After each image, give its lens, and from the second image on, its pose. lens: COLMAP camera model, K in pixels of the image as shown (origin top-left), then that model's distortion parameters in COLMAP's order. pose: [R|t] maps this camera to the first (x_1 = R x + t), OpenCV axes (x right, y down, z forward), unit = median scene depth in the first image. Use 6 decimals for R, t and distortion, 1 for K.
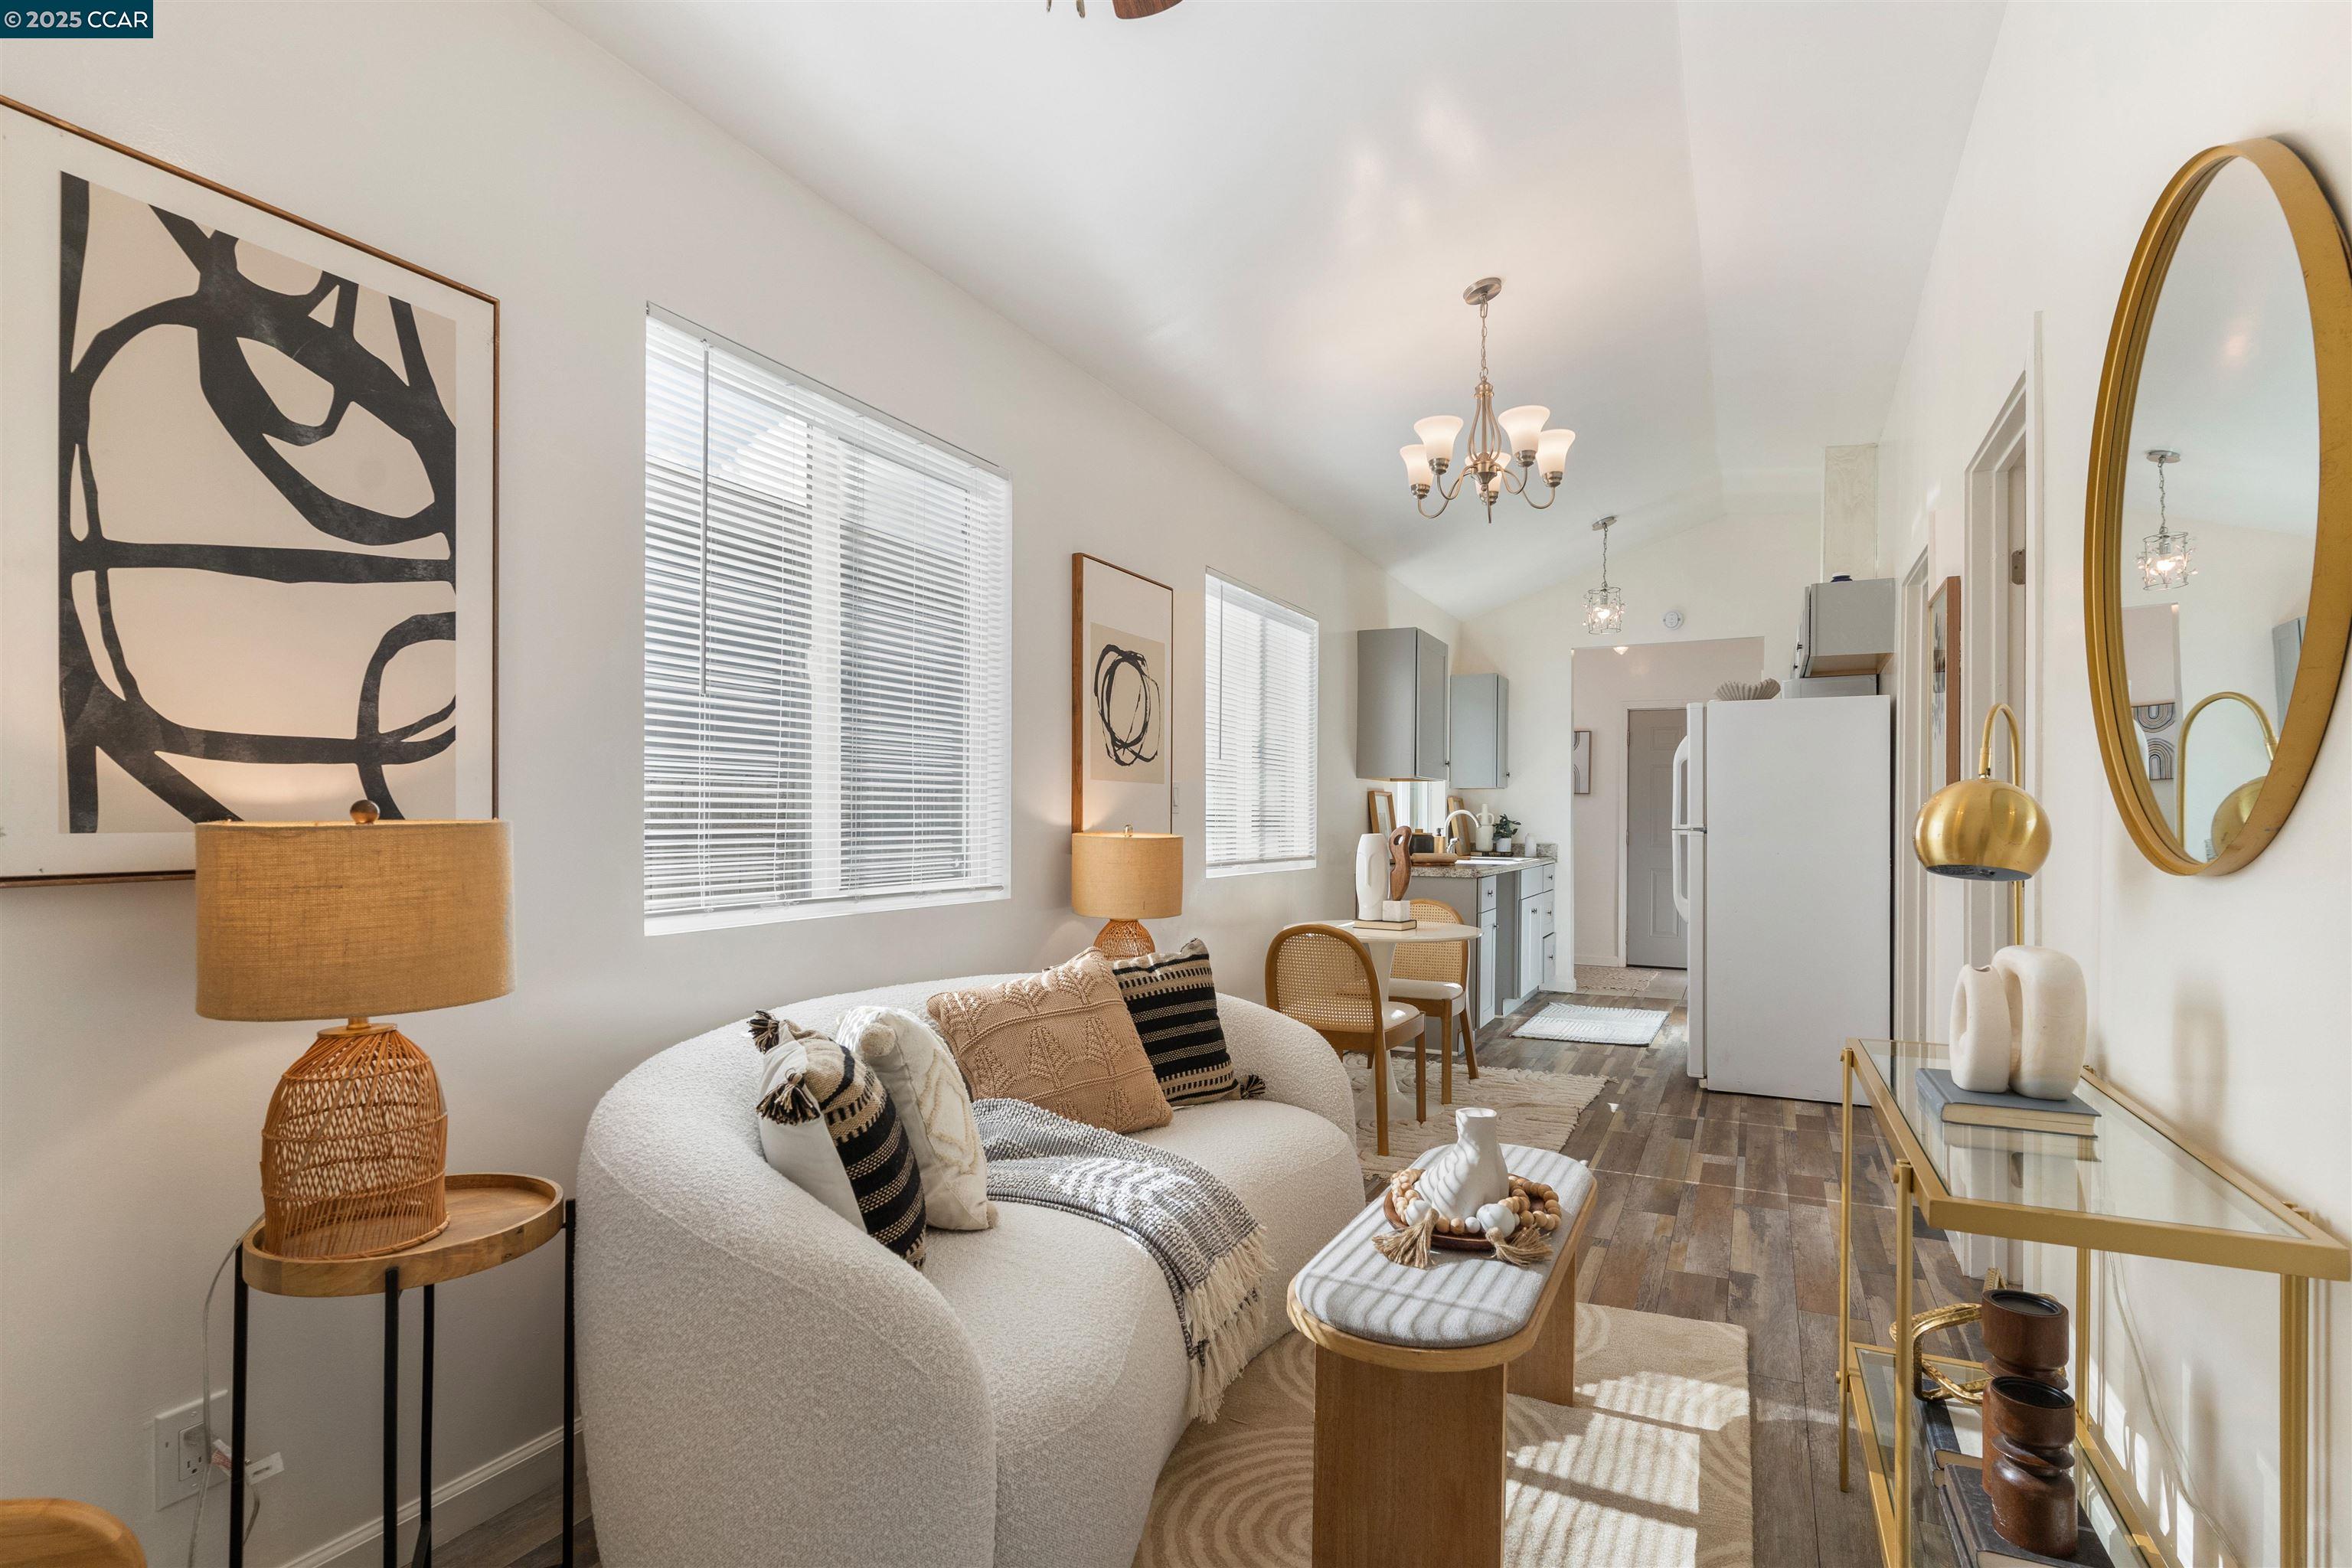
lens RADIAL K [[1157.0, 0, 1194.3], [0, 1157.0, 821.5], [0, 0, 1]] dist [0.004814, 0.000398]
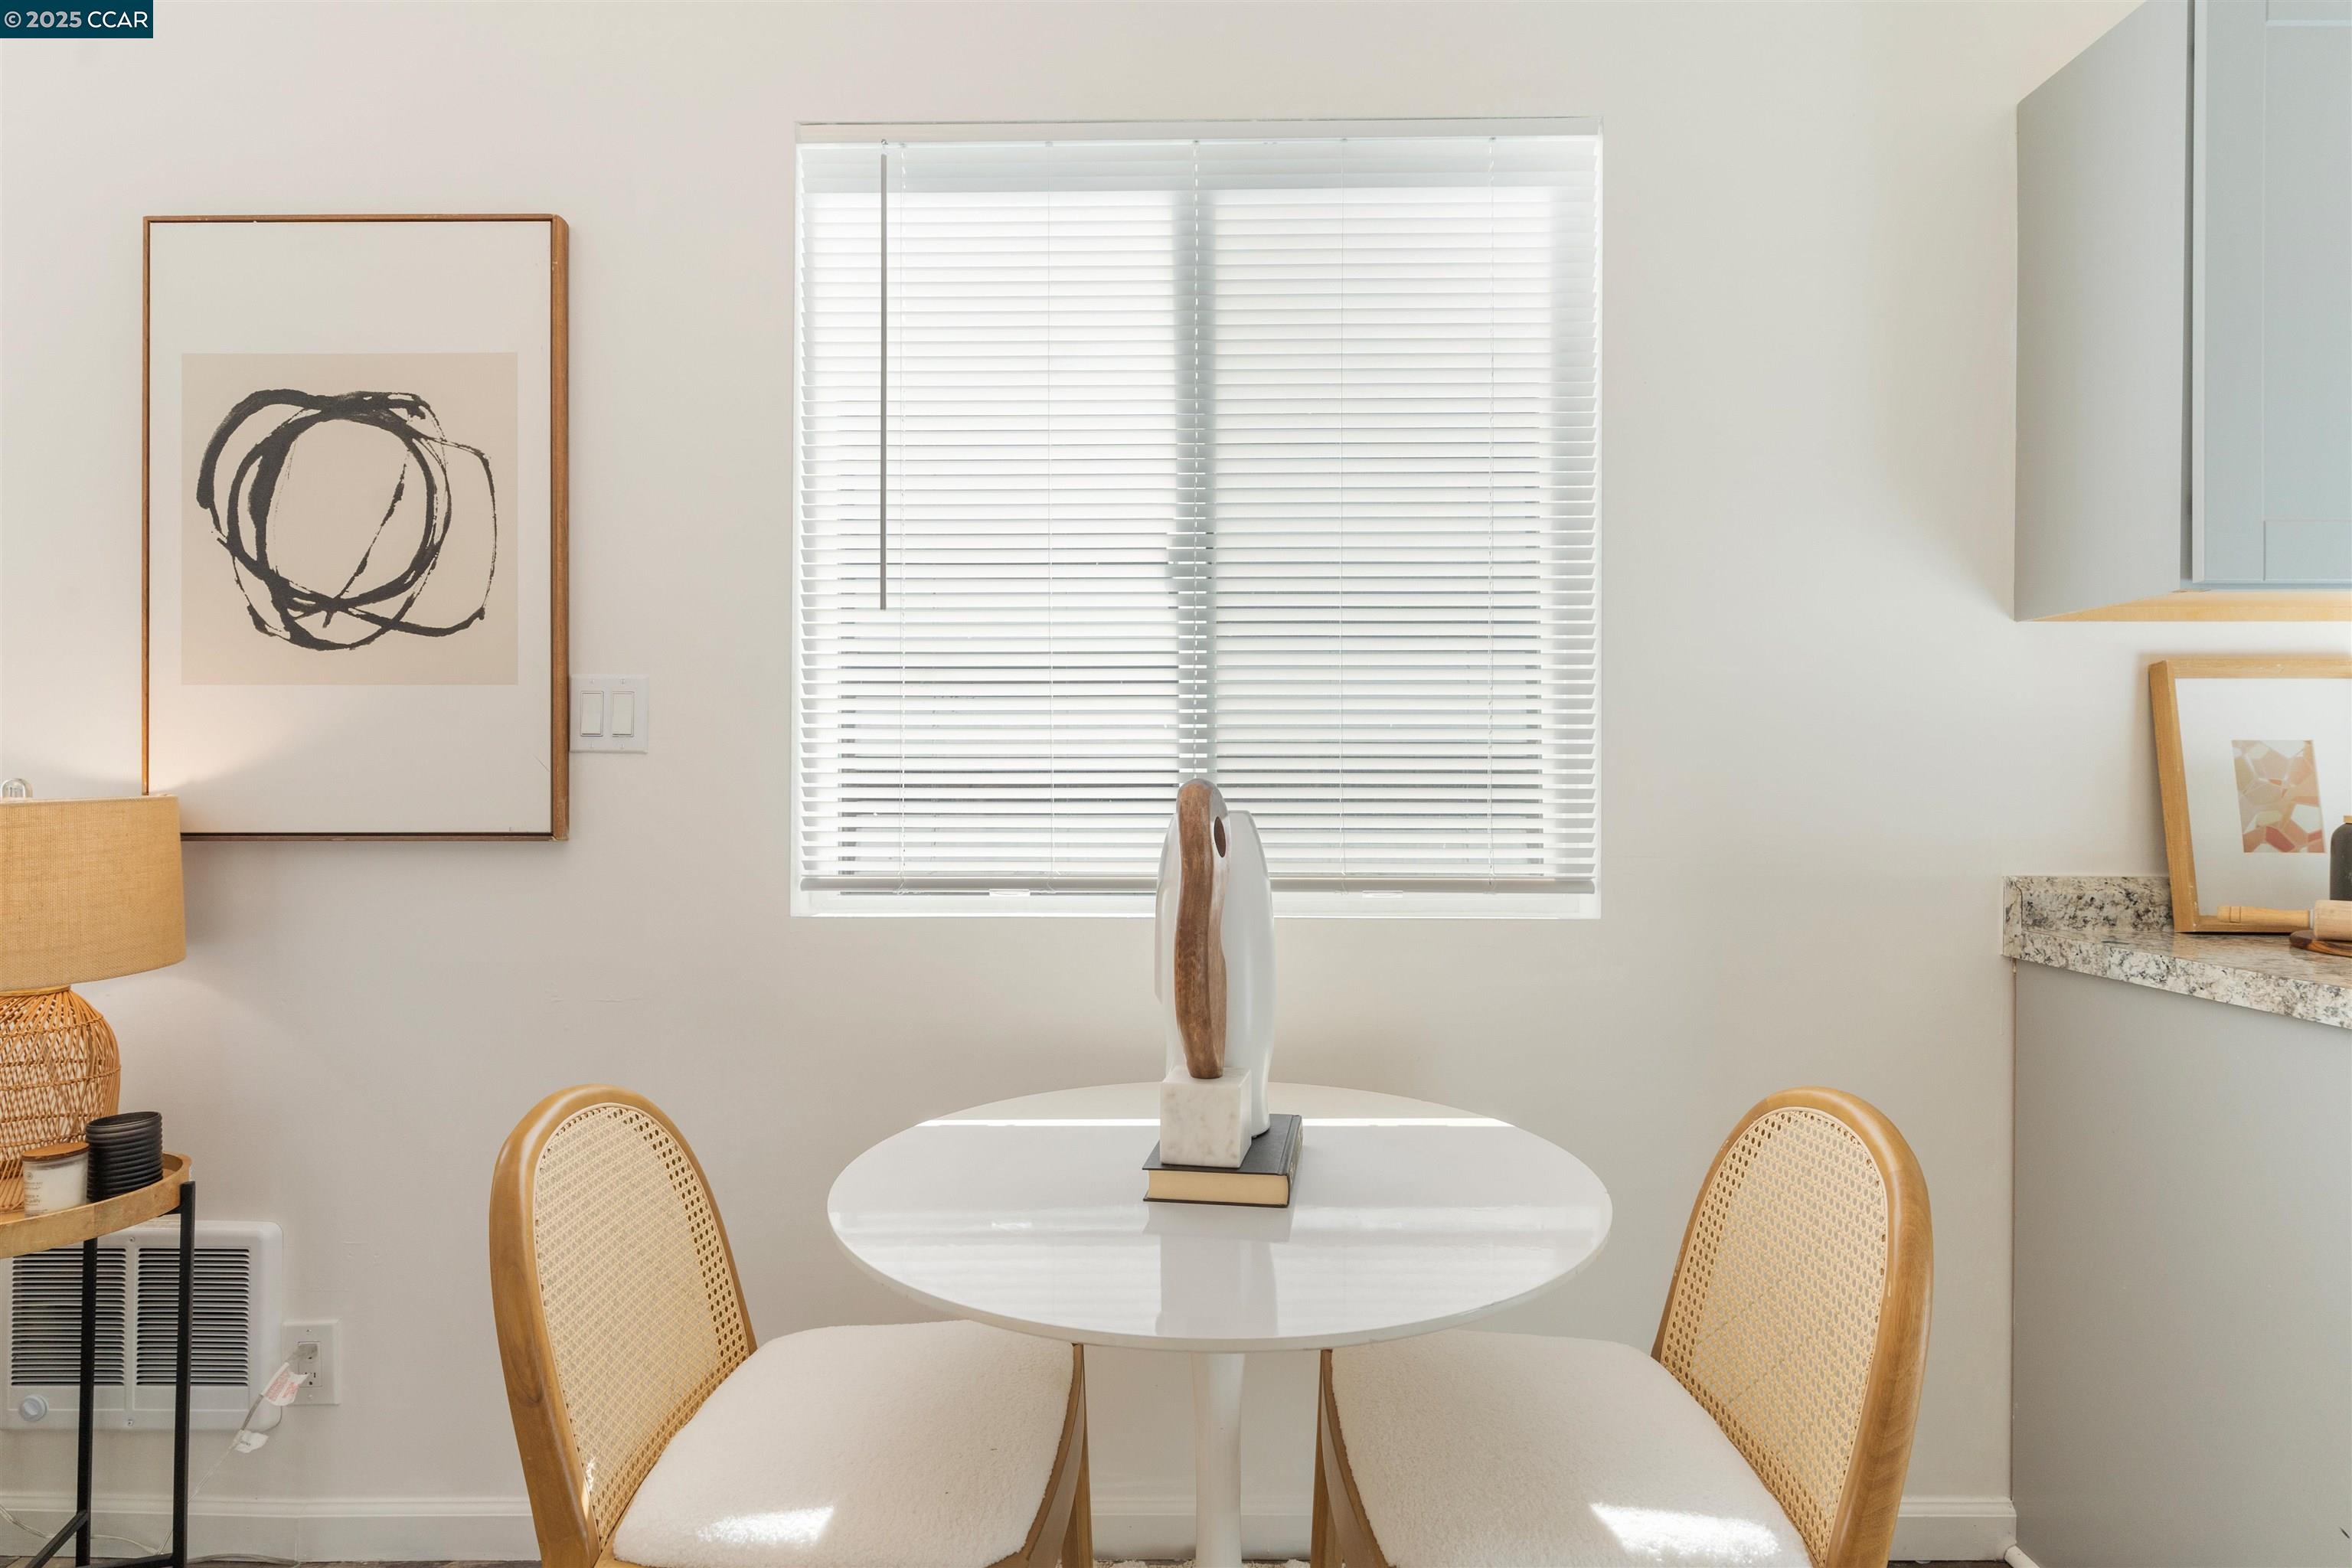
lens RADIAL K [[1227.2, 0, 1172.3], [0, 1227.2, 787.9], [0, 0, 1]] dist [-0.000573, -0.000004]
pose [[0.435759, -0.003039, -0.900058, 0.559862], [-0.000042, 0.999994, -0.003396, 0.008082], [0.900063, 0.001517, 0.435757, 1.186293]]
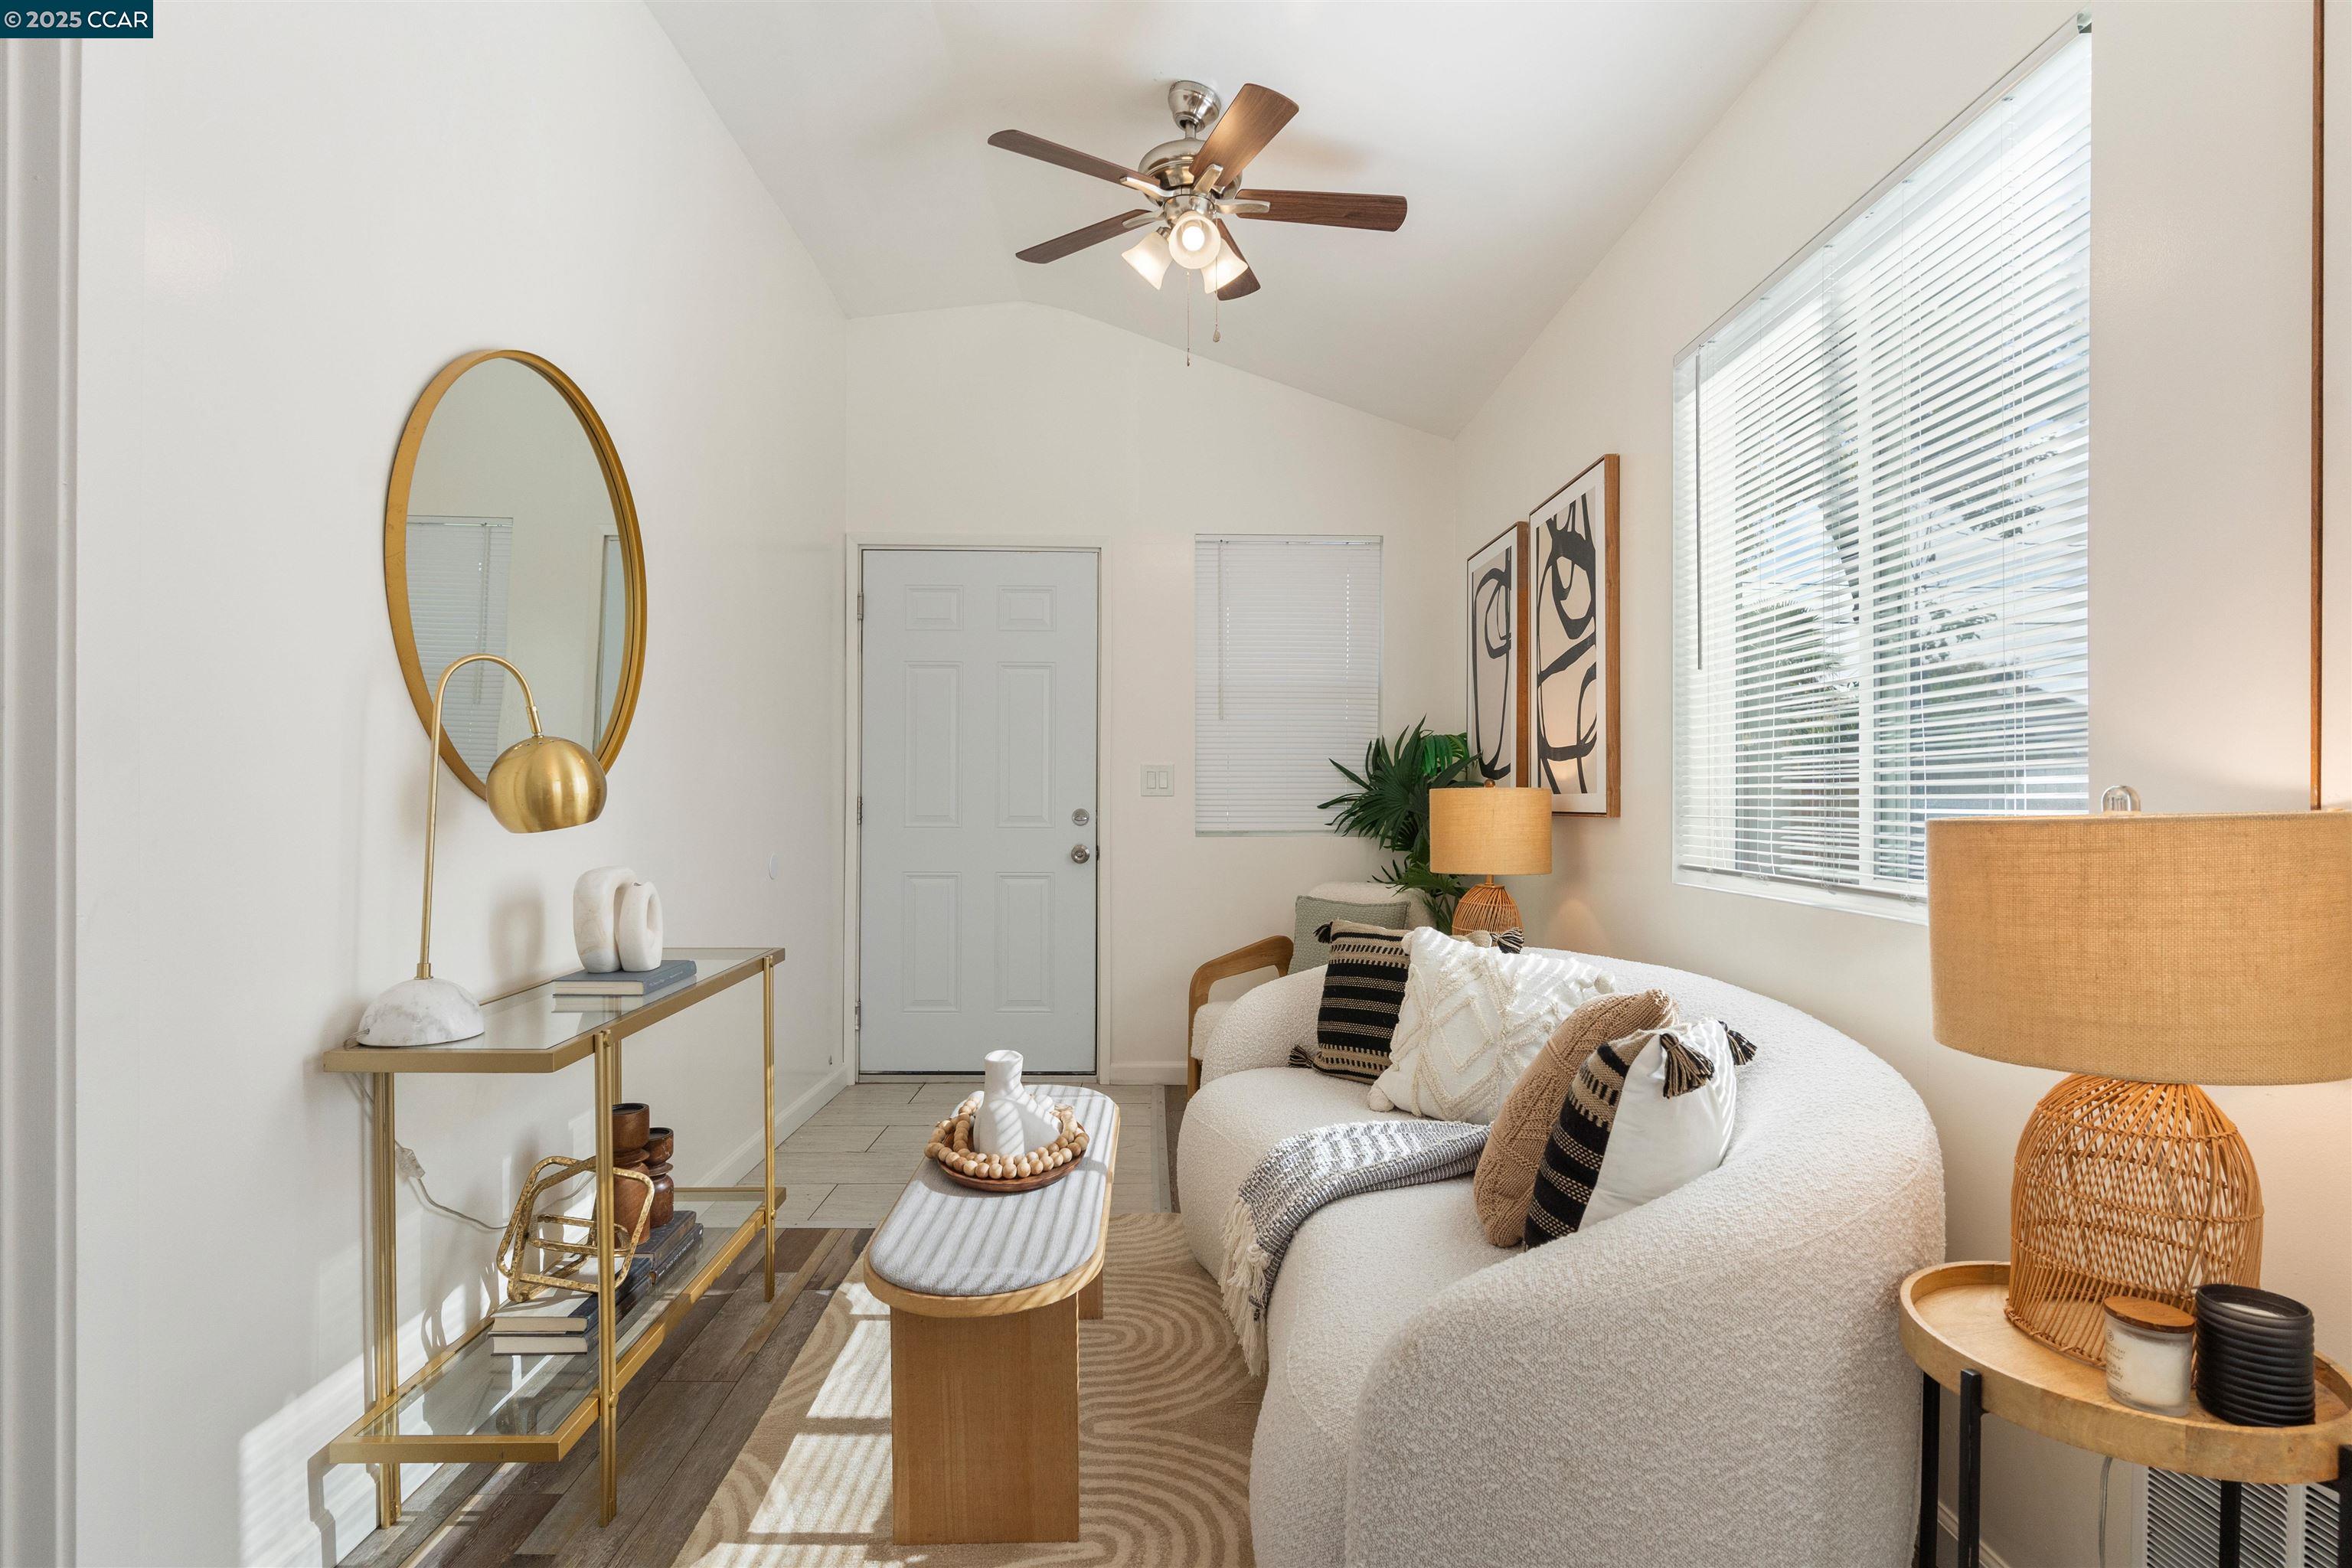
lens RADIAL K [[1180.8, 0, 1181.6], [0, 1180.8, 791.9], [0, 0, 1]] dist [-0.003555, 0.001261]
pose [[-0.892517, -0.007642, -0.450949, 0.337794], [-0.006589, 0.999971, -0.003906, 0.007749], [0.450965, -0.000515, -0.892541, 1.173159]]
